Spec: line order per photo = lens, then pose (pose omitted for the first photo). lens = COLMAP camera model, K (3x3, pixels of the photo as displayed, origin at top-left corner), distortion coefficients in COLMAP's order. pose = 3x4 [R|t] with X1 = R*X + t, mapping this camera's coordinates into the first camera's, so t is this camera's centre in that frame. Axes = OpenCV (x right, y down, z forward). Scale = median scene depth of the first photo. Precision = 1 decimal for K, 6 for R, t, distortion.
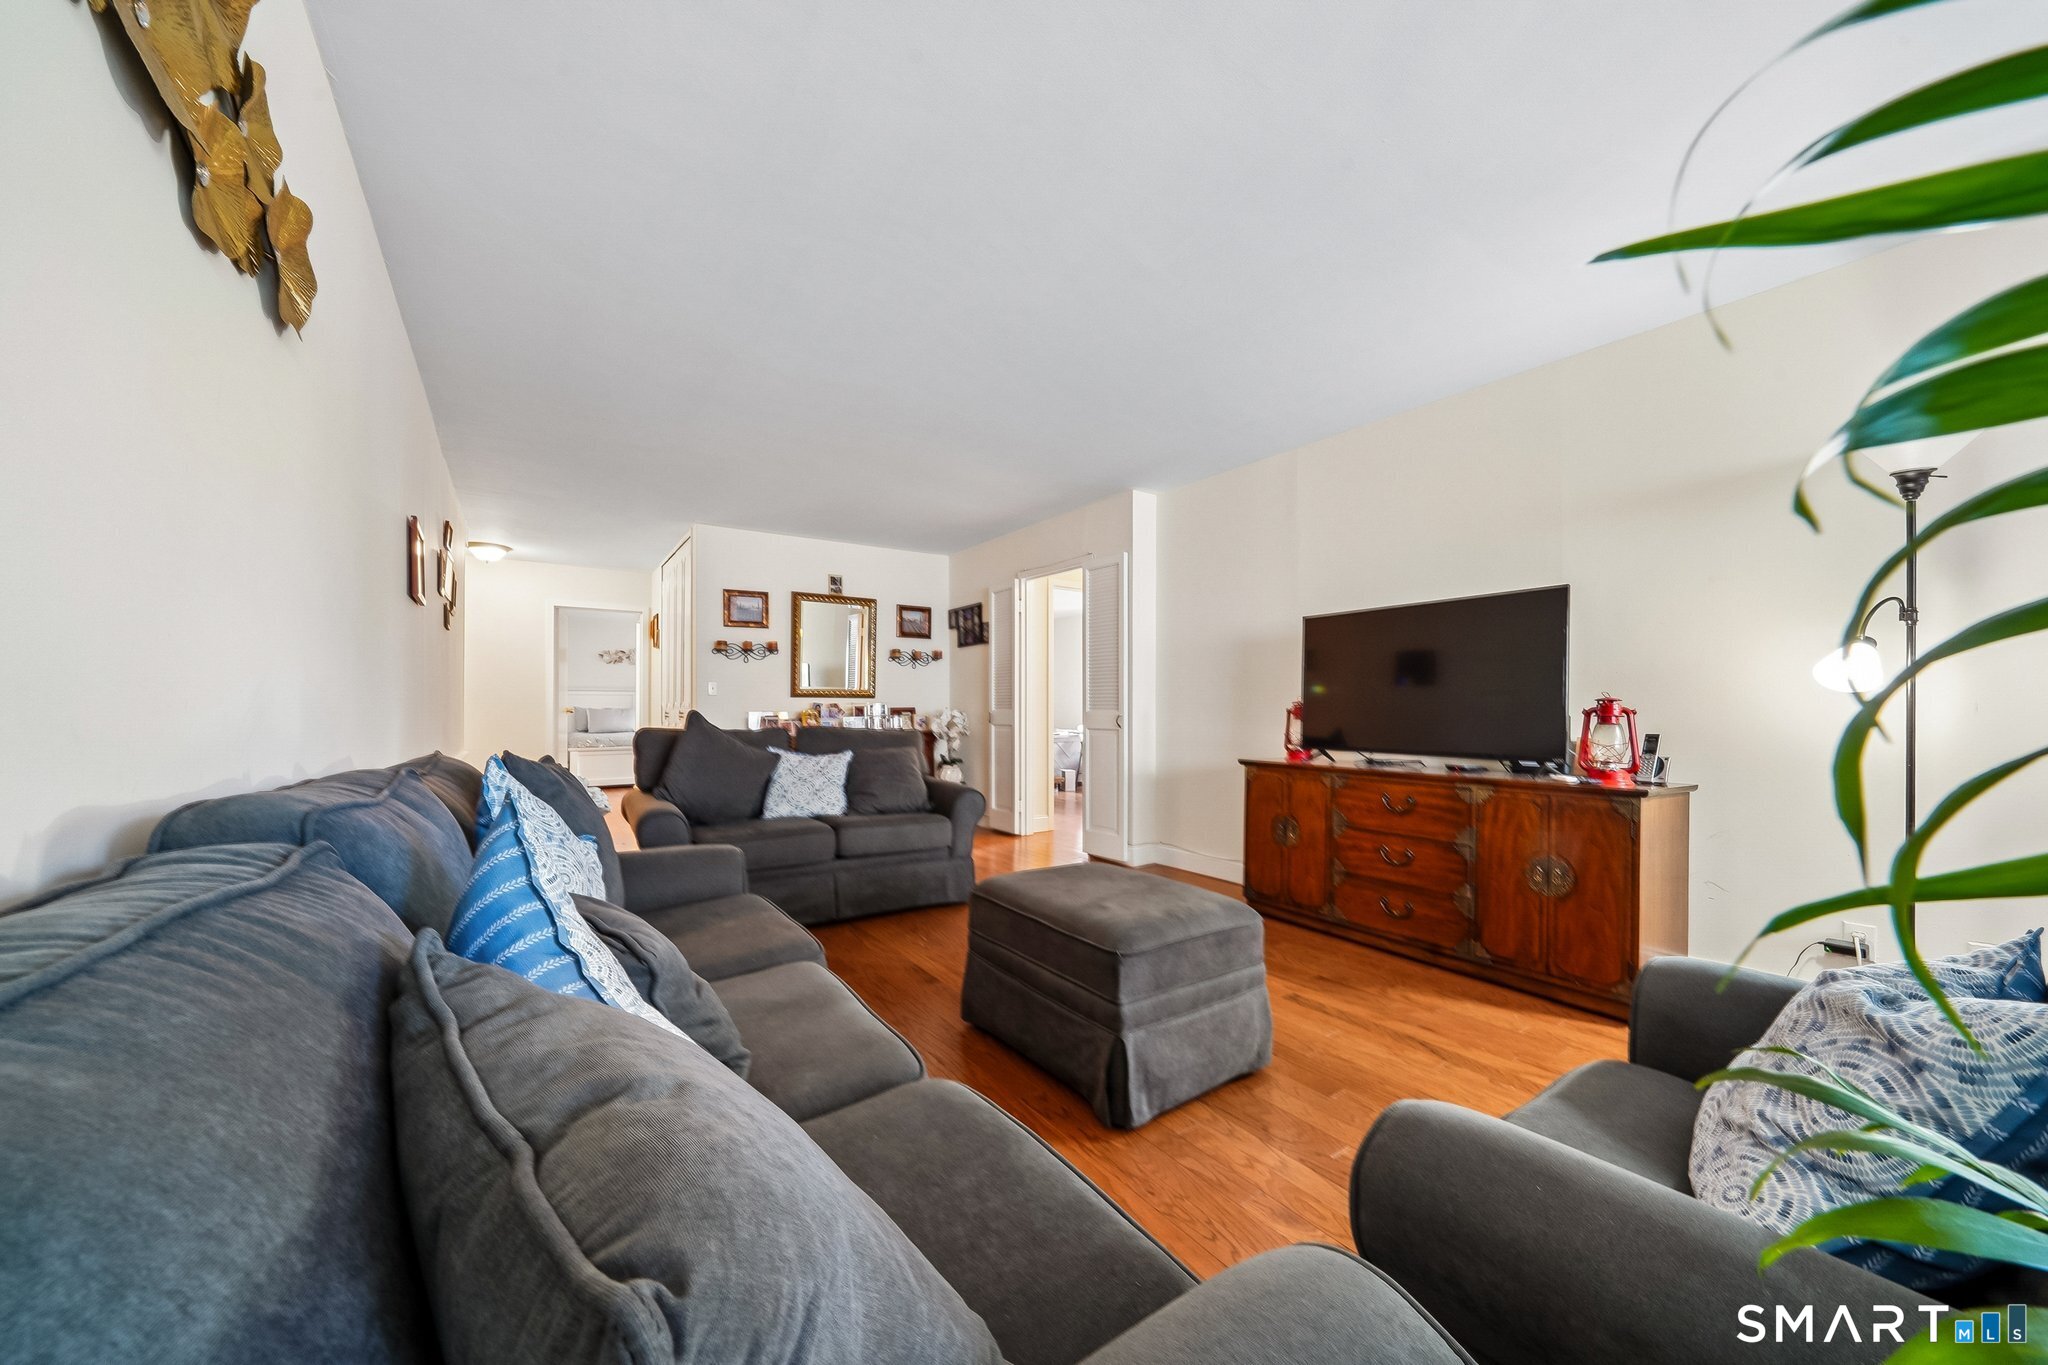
lens RADIAL K [[706.0, 0, 1018.9], [0, 706.0, 697.4], [0, 0, 1]] dist [-0.011363, -0.000209]
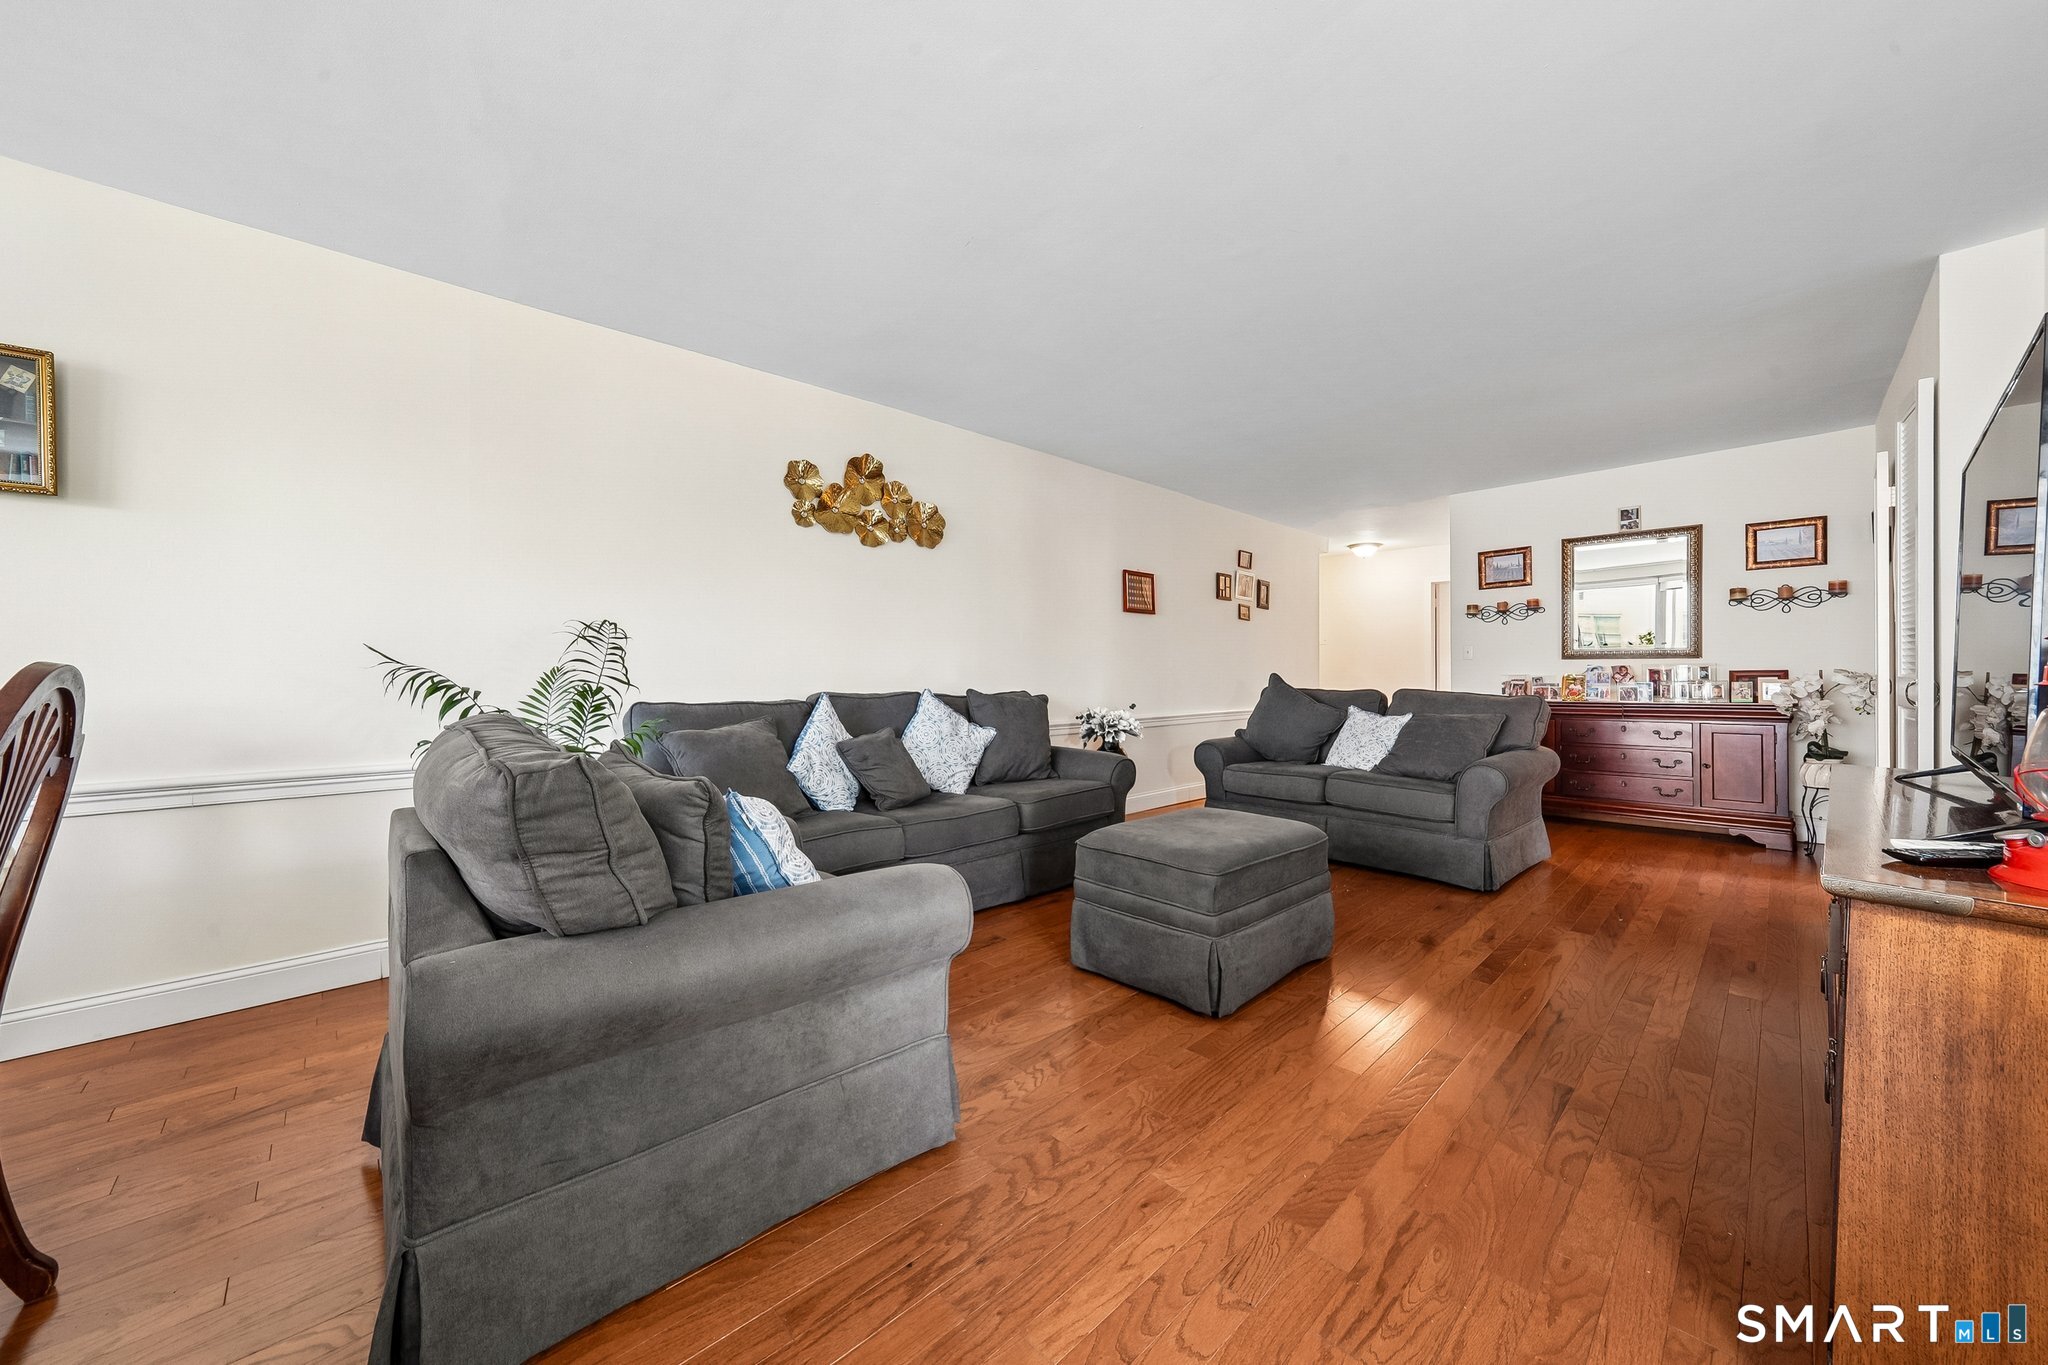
lens RADIAL K [[706.0, 0, 1015.8], [0, 706.0, 678.8], [0, 0, 1]] dist [-0.011363, -0.000209]
pose [[0.170953, 0.003073, -0.985274, 0.431232], [0.016669, 0.999843, 0.006010, 0.006963], [0.985138, -0.017451, 0.170875, 0.182206]]
